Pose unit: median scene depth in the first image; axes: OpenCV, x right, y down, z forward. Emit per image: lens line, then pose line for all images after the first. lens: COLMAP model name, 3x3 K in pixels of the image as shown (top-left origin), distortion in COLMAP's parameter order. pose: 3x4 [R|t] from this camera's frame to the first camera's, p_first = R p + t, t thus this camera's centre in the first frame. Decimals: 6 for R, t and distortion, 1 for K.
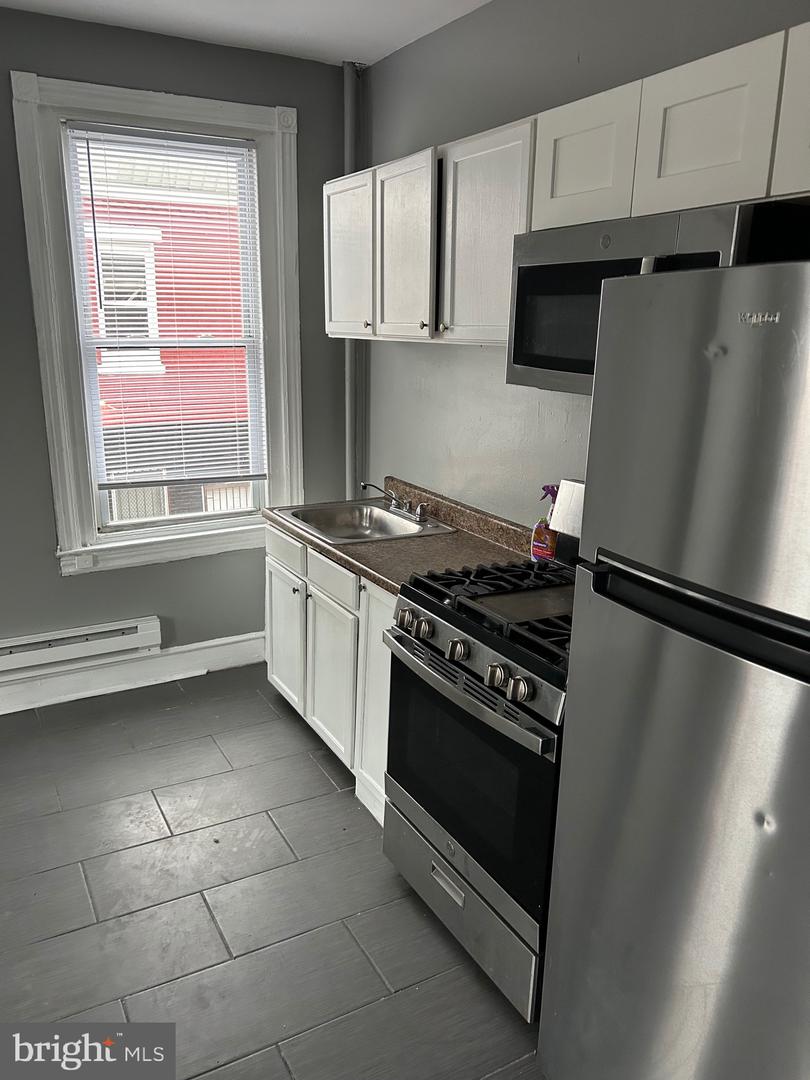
lens RADIAL K [[816.7, 0, 404.0], [0, 816.7, 531.9], [0, 0, 1]] dist [0.050680, -0.066785]
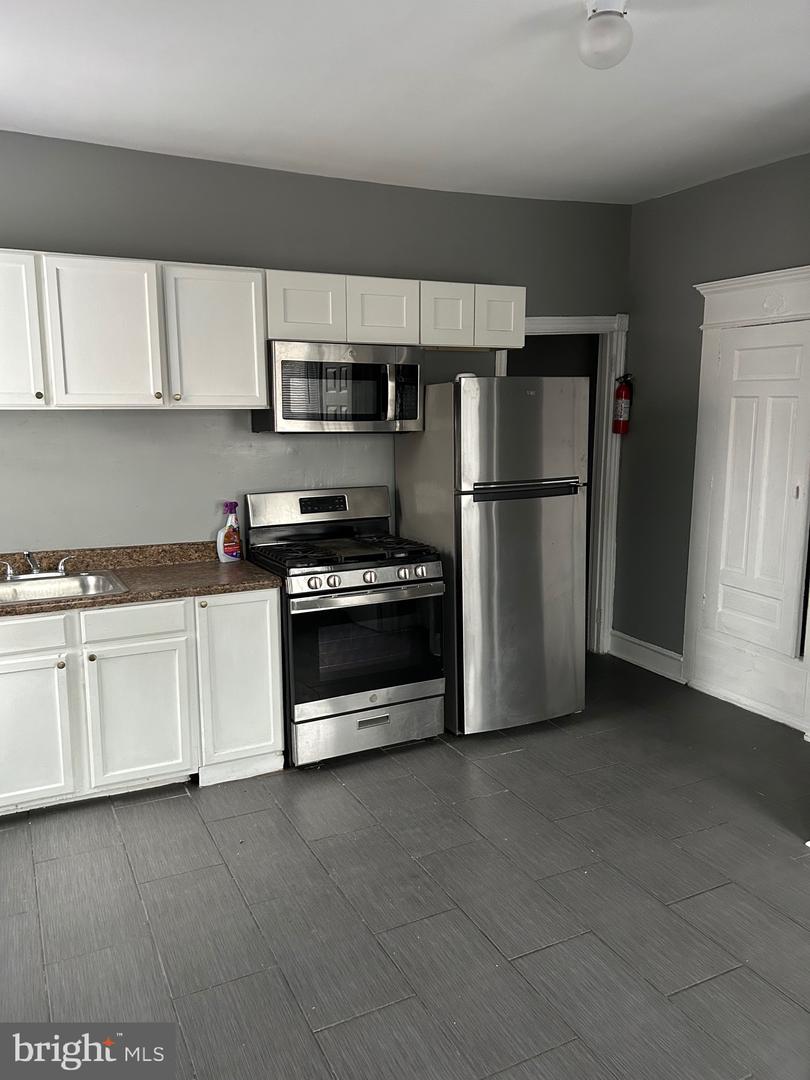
lens RADIAL K [[816.7, 0, 404.8], [0, 816.7, 539.4], [0, 0, 1]] dist [0.050680, -0.066785]
pose [[0.046354, -0.187568, 0.981157, -1.091733], [0.247315, 0.953789, 0.170651, -0.143390], [-0.967826, 0.234745, 0.090600, 0.499803]]
